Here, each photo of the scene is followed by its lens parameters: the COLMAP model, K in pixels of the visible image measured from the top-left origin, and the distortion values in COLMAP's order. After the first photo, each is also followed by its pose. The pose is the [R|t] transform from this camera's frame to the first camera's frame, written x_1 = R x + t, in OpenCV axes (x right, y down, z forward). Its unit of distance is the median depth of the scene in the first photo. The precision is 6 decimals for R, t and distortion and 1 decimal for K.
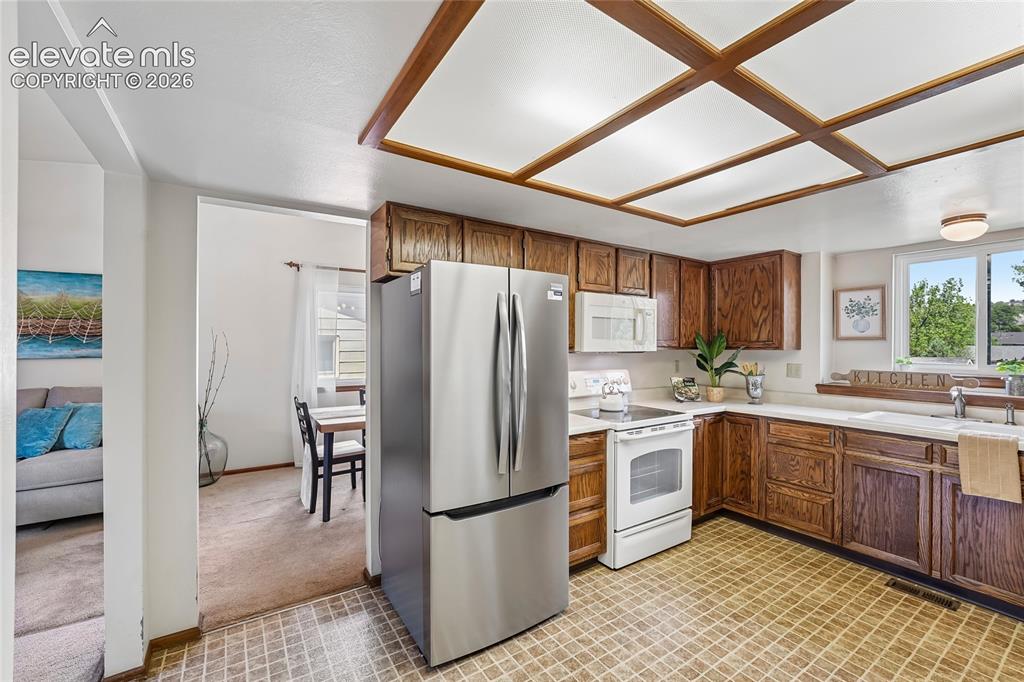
lens RADIAL K [[428.0, 0, 508.3], [0, 428.0, 343.2], [0, 0, 1]] dist [-0.012855, 0.003244]
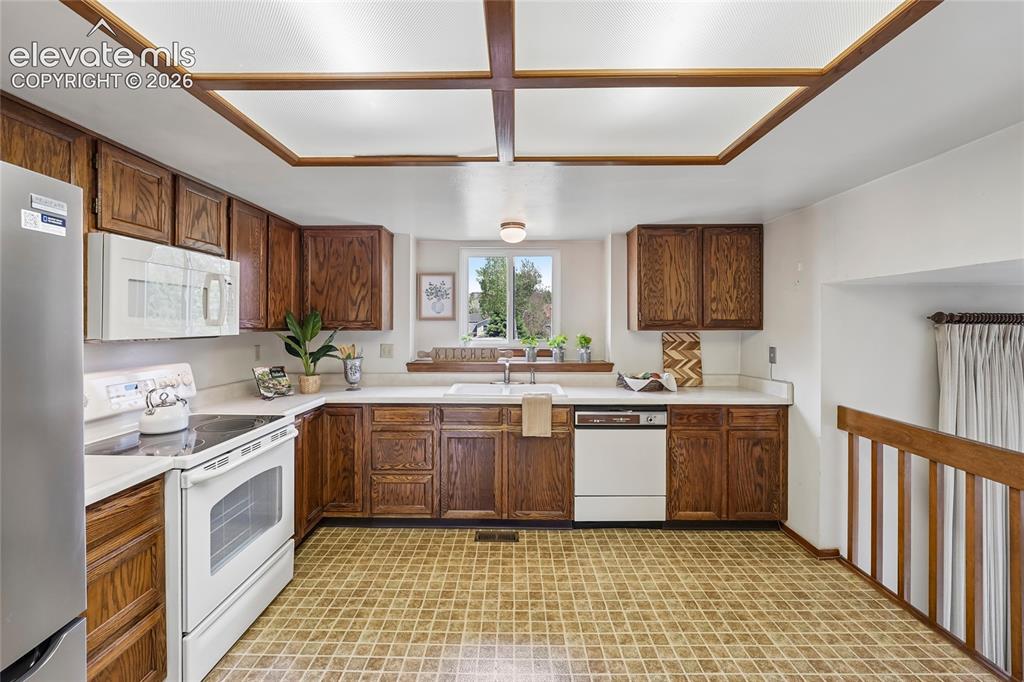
lens RADIAL K [[428.0, 0, 509.2], [0, 428.0, 323.3], [0, 0, 1]] dist [-0.012855, 0.003244]
pose [[0.560317, -0.002327, 0.828275, 0.010548], [-0.003754, 0.999979, 0.005349, -0.007115], [-0.828270, -0.006107, 0.560296, 0.253280]]
